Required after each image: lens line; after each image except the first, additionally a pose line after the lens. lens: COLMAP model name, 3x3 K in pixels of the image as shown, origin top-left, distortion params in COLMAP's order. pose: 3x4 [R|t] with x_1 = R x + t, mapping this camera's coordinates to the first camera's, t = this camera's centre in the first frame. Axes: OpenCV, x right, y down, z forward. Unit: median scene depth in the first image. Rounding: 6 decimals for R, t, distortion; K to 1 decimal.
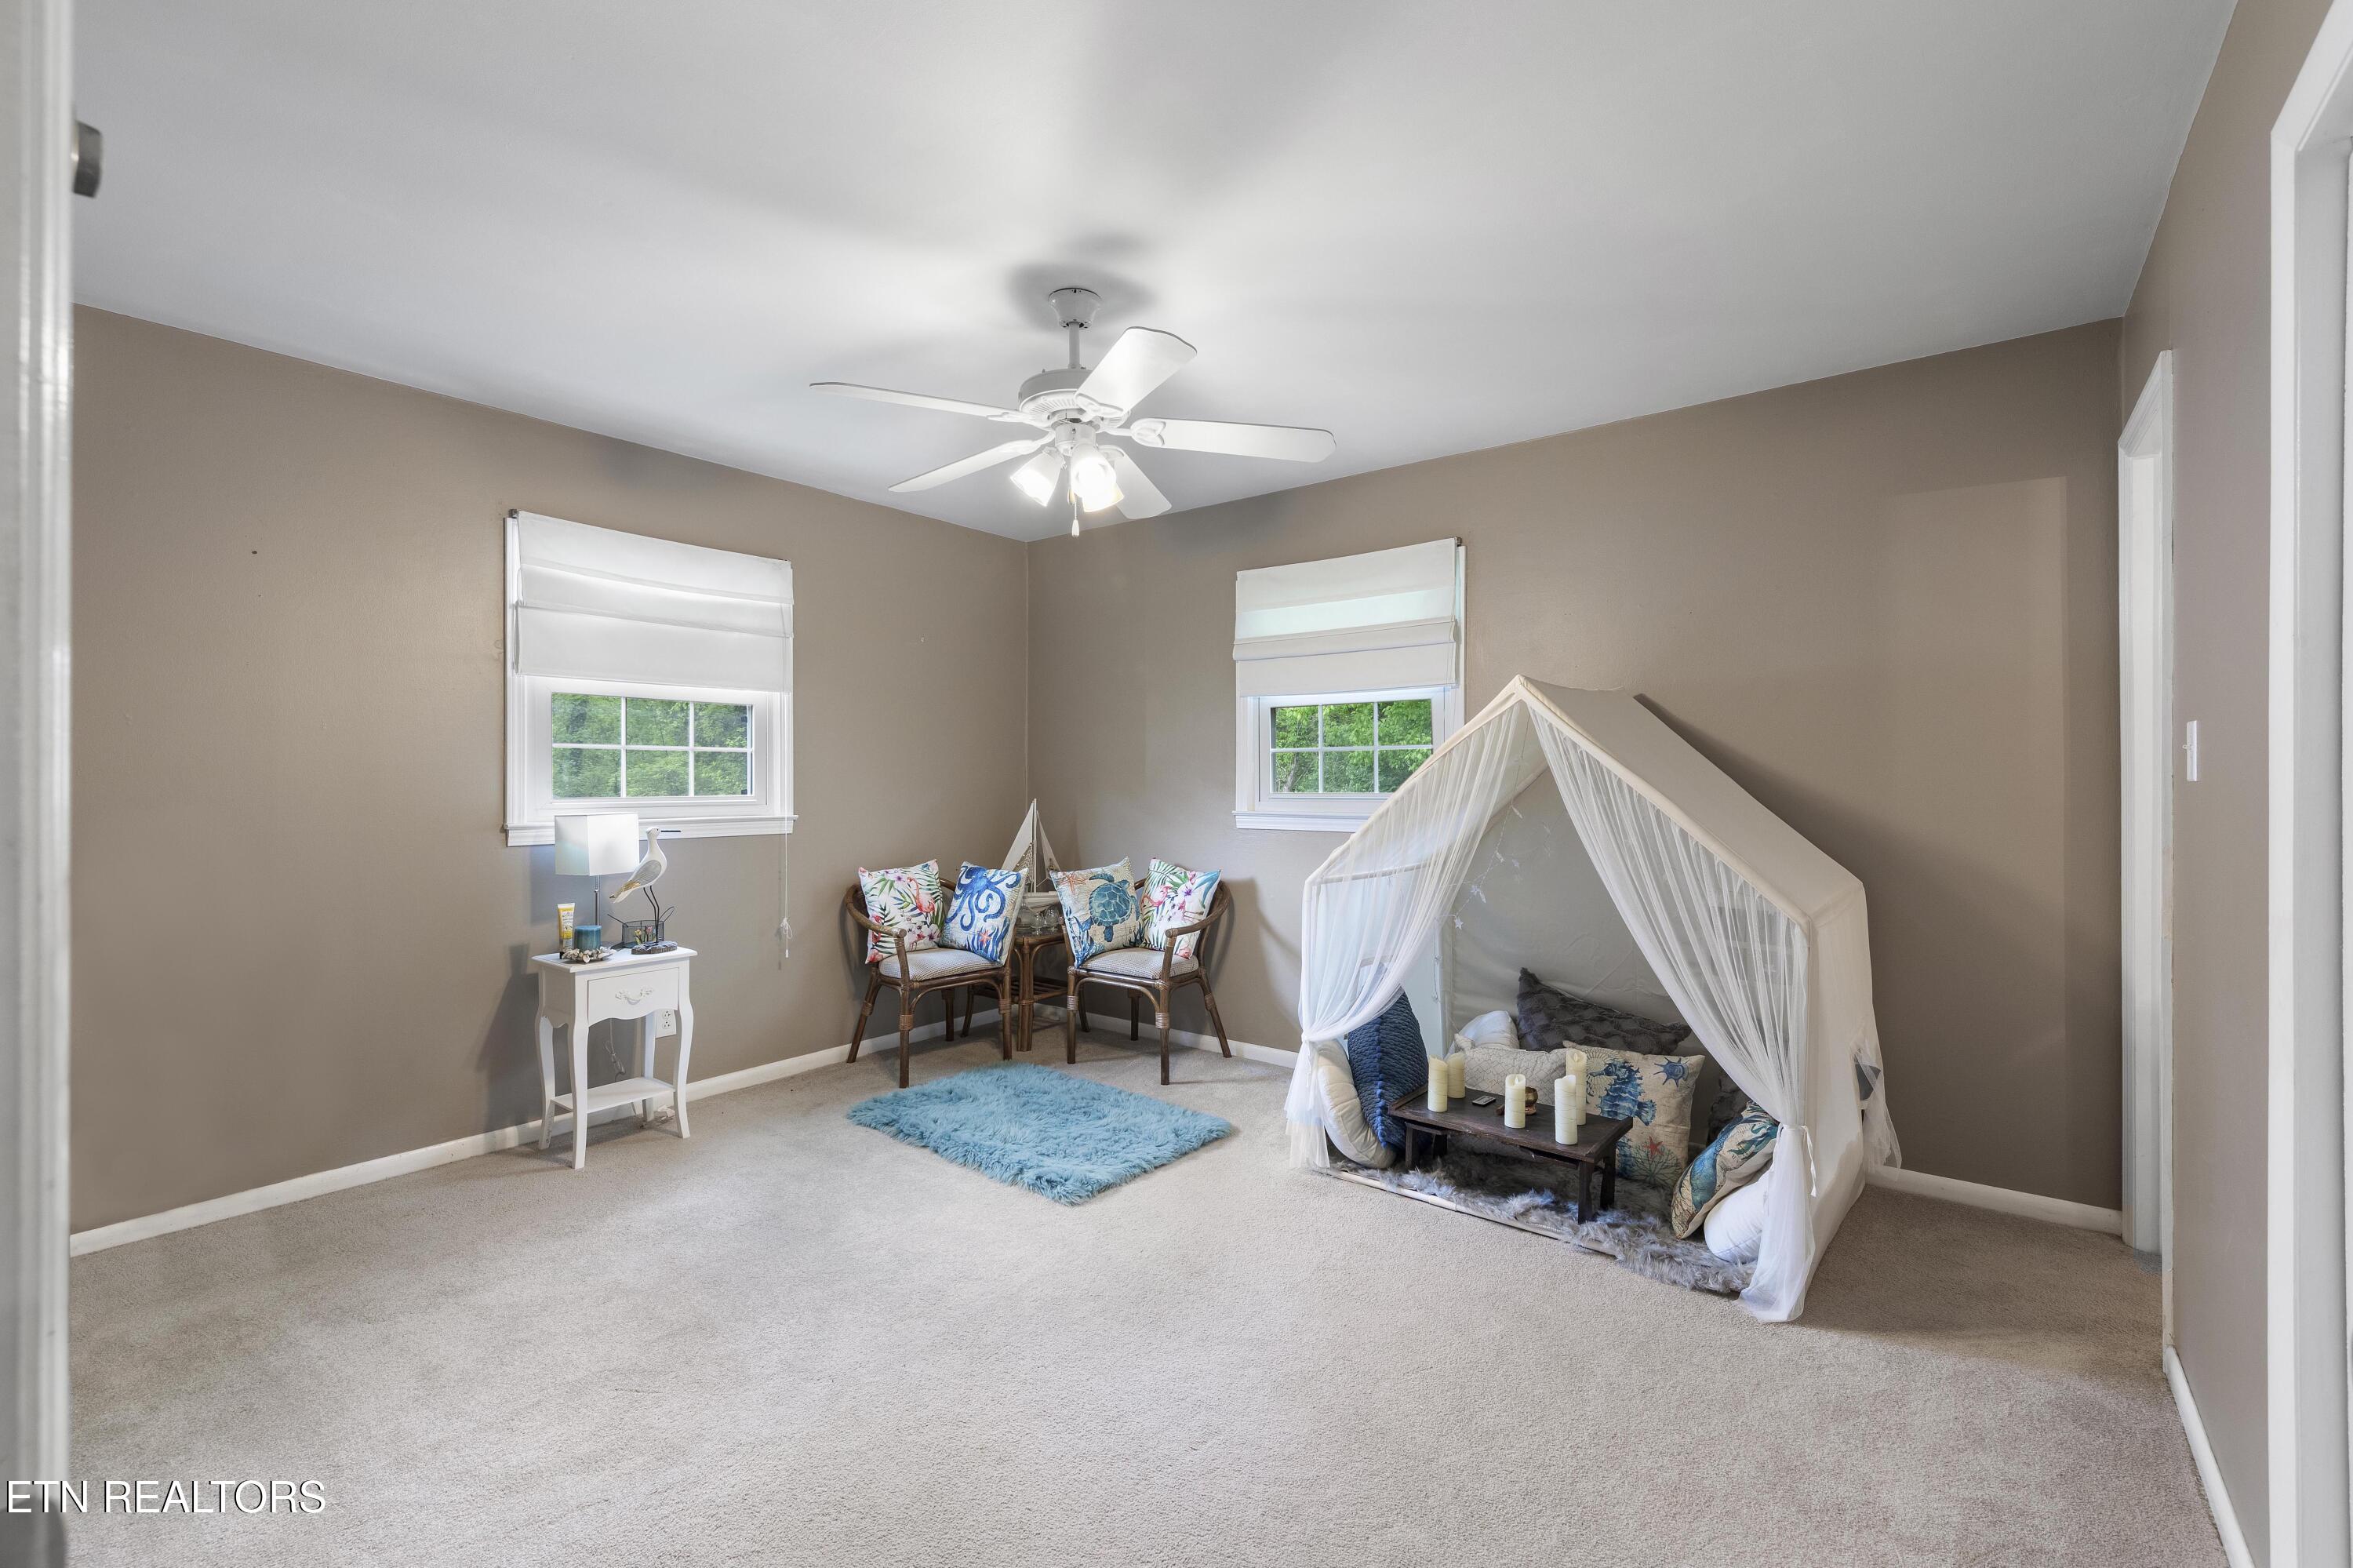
lens RADIAL K [[999.9, 0, 1170.0], [0, 999.9, 773.6], [0, 0, 1]] dist [-0.003496, -0.000036]
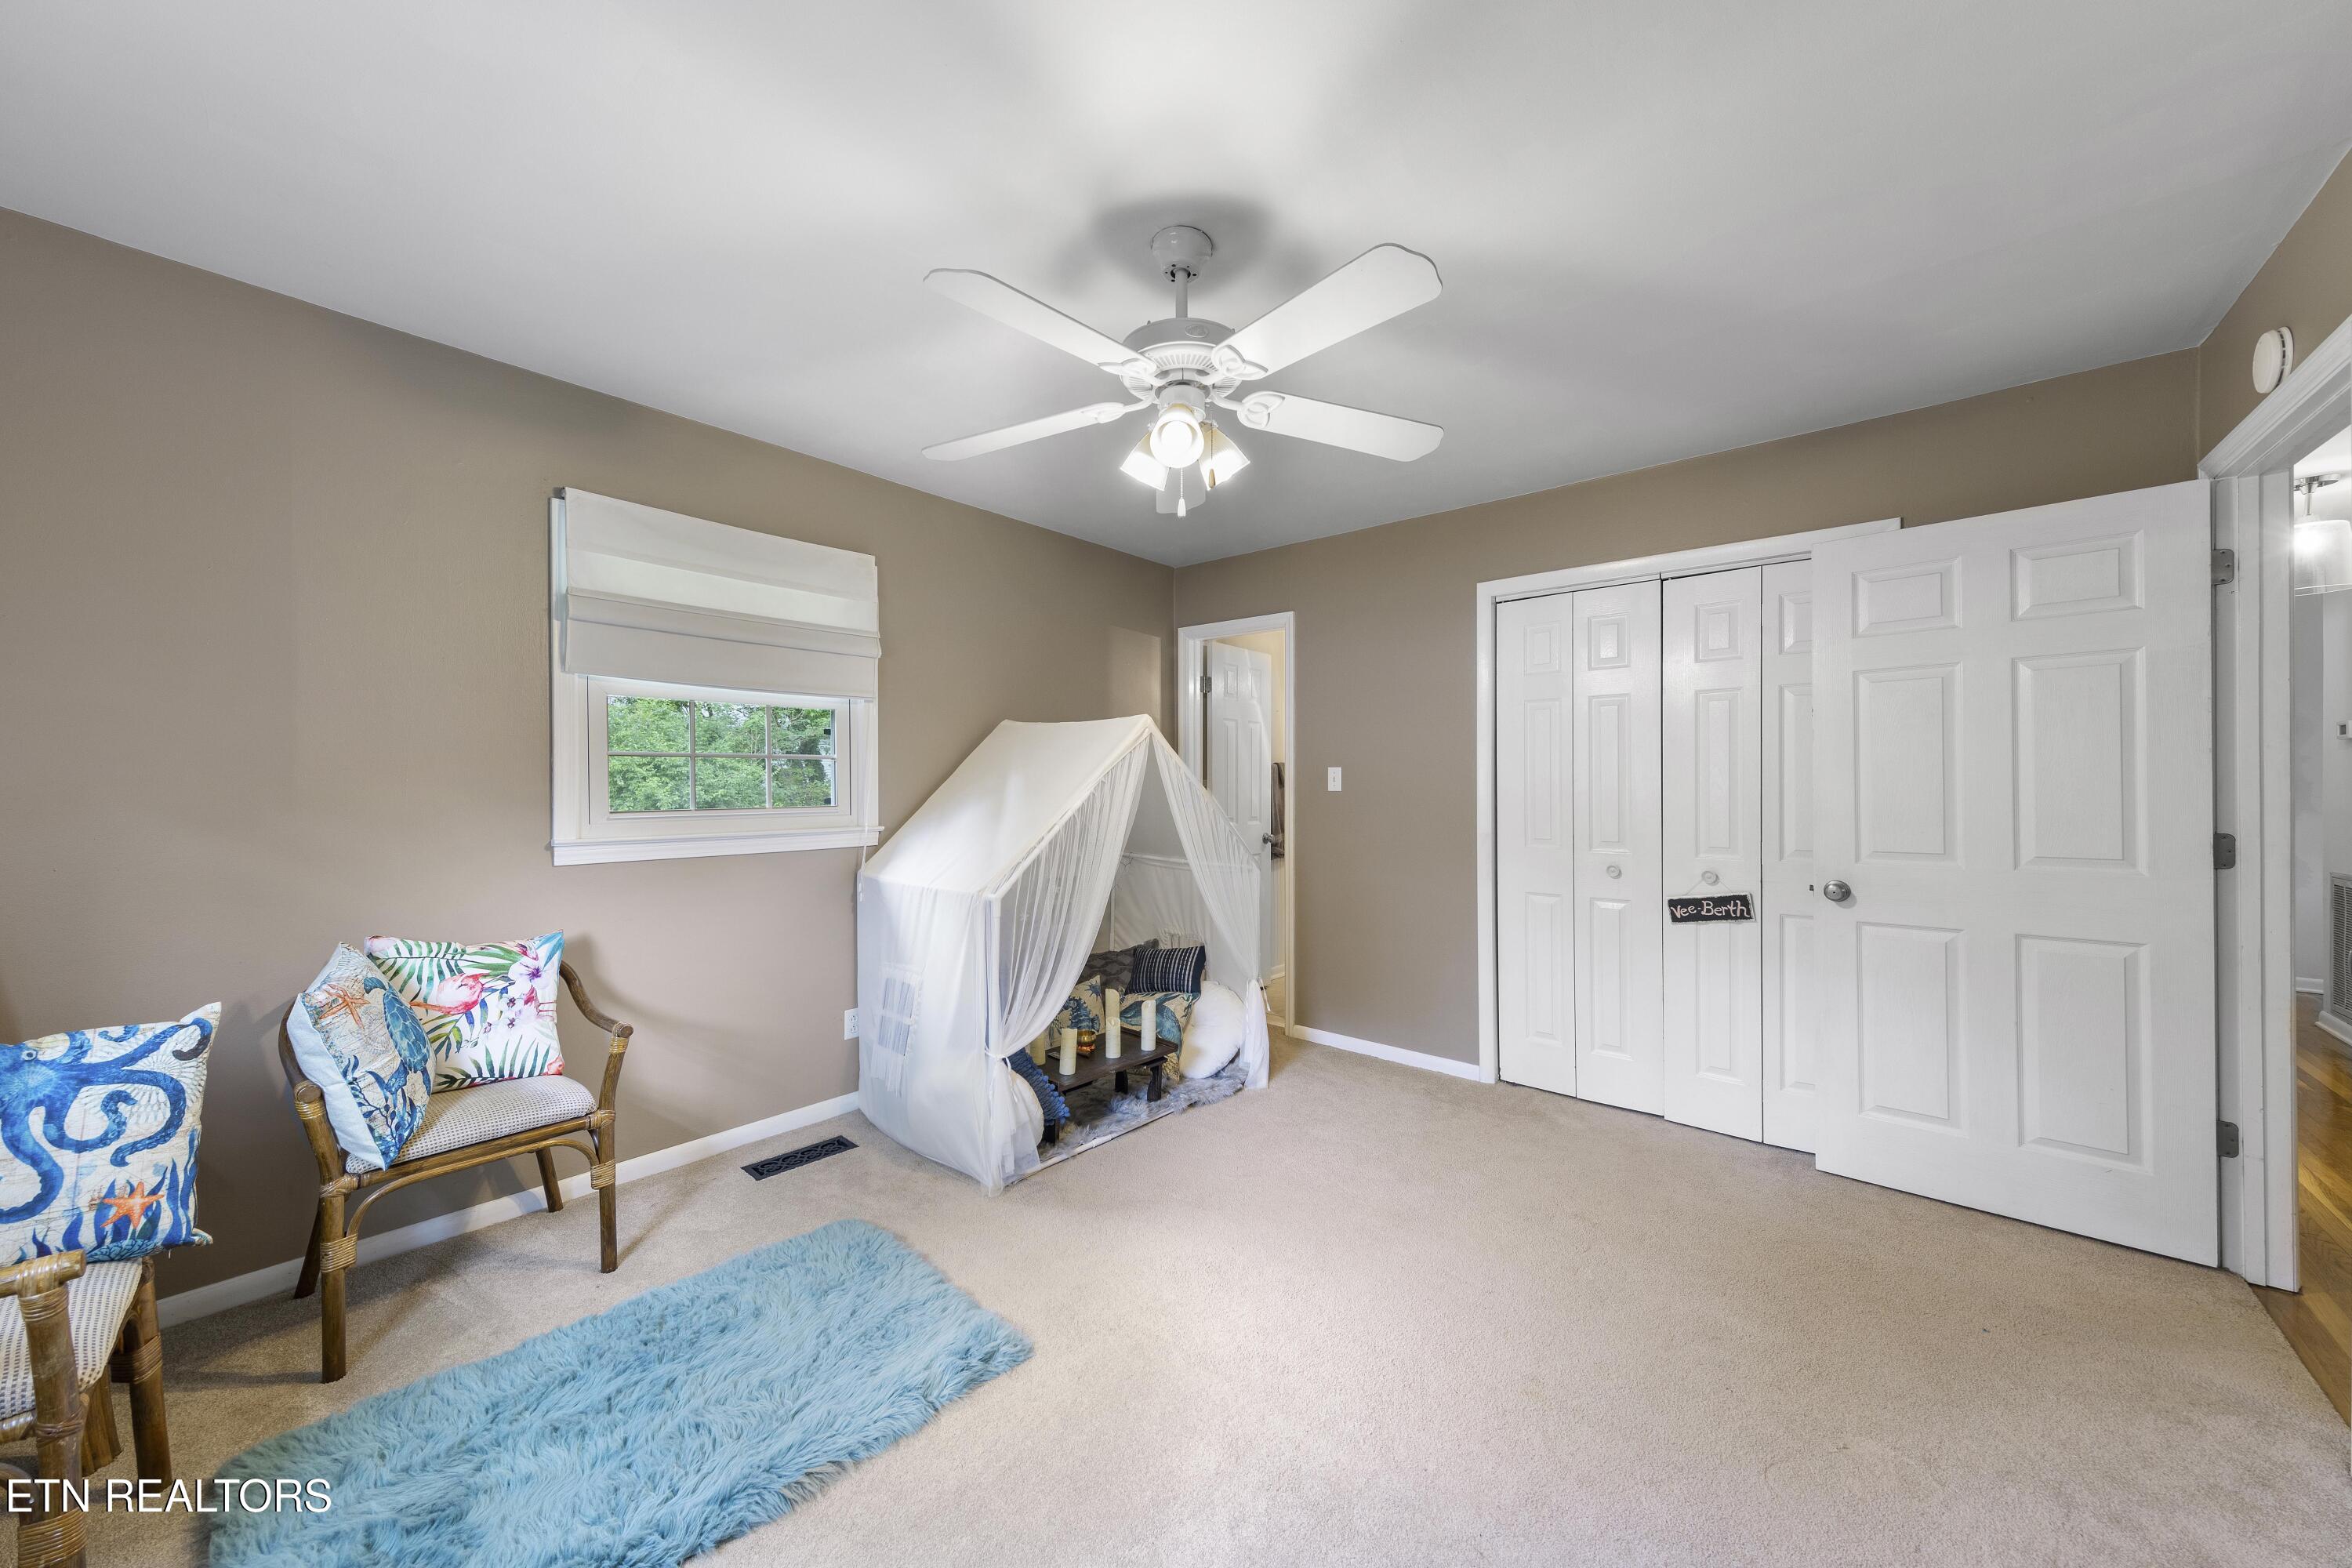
lens RADIAL K [[828.8, 0, 1166.8], [0, 828.8, 791.6], [0, 0, 1]] dist [0.000195, 0.000030]
pose [[0.055385, -0.006031, 0.998447, -0.481292], [-0.004430, 0.999970, 0.006286, -0.001114], [-0.998455, -0.004772, 0.055357, 0.573376]]
